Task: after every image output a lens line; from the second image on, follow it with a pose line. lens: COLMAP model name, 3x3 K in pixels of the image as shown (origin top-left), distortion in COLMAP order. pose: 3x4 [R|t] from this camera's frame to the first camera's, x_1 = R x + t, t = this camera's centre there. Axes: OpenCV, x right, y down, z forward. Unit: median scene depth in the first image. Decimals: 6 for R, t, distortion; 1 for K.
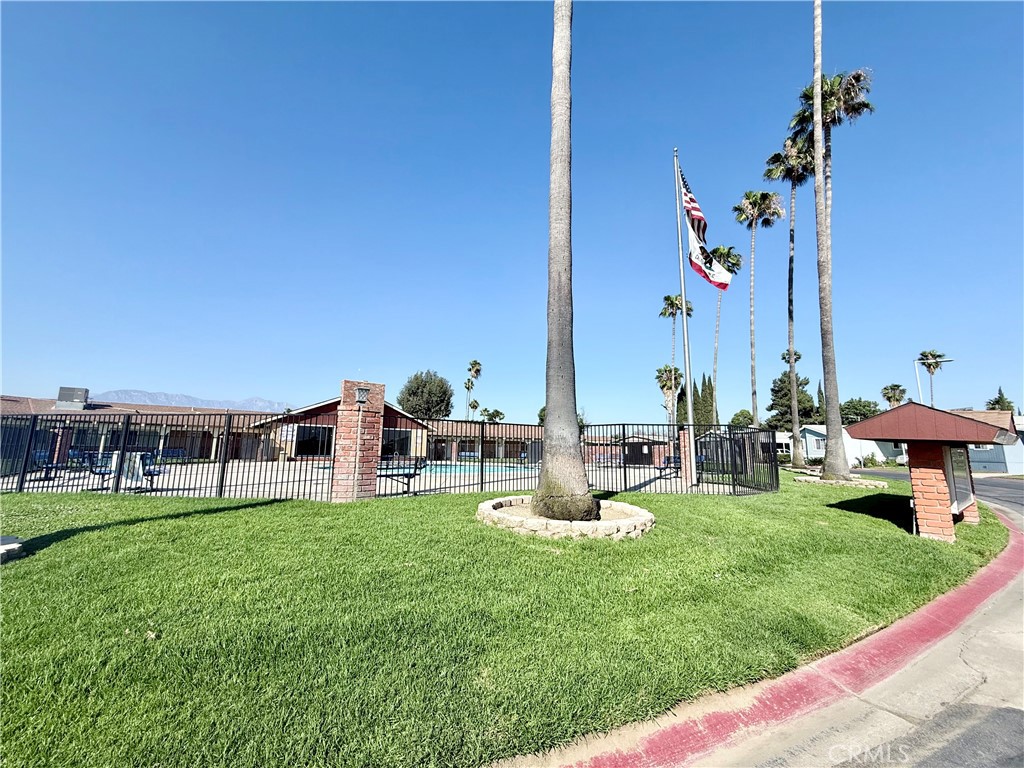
lens RADIAL K [[408.9, 0, 512.0], [0, 408.9, 384.0], [0, 0, 1]] dist [0.009573, -0.000035]
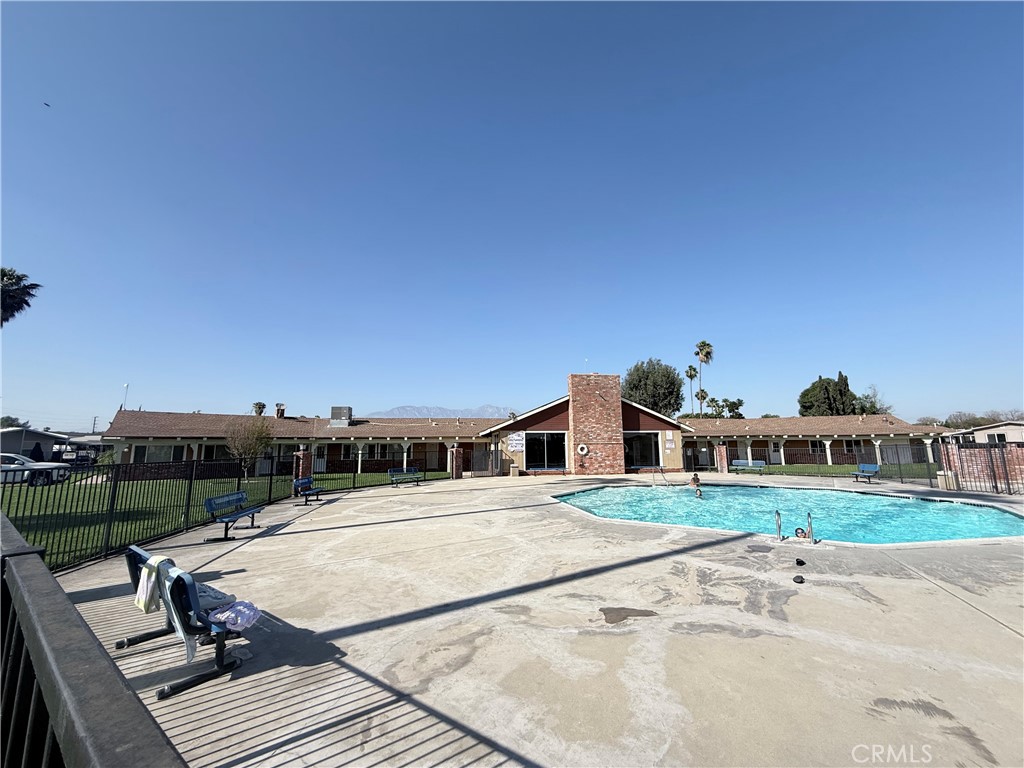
lens RADIAL K [[408.9, 0, 512.0], [0, 408.9, 384.0], [0, 0, 1]] dist [0.009573, -0.000035]
pose [[0.874579, -0.096101, -0.475264, -0.110265], [0.099920, 0.994845, -0.017292, 0.010260], [0.474476, -0.032366, 0.879673, 0.200928]]
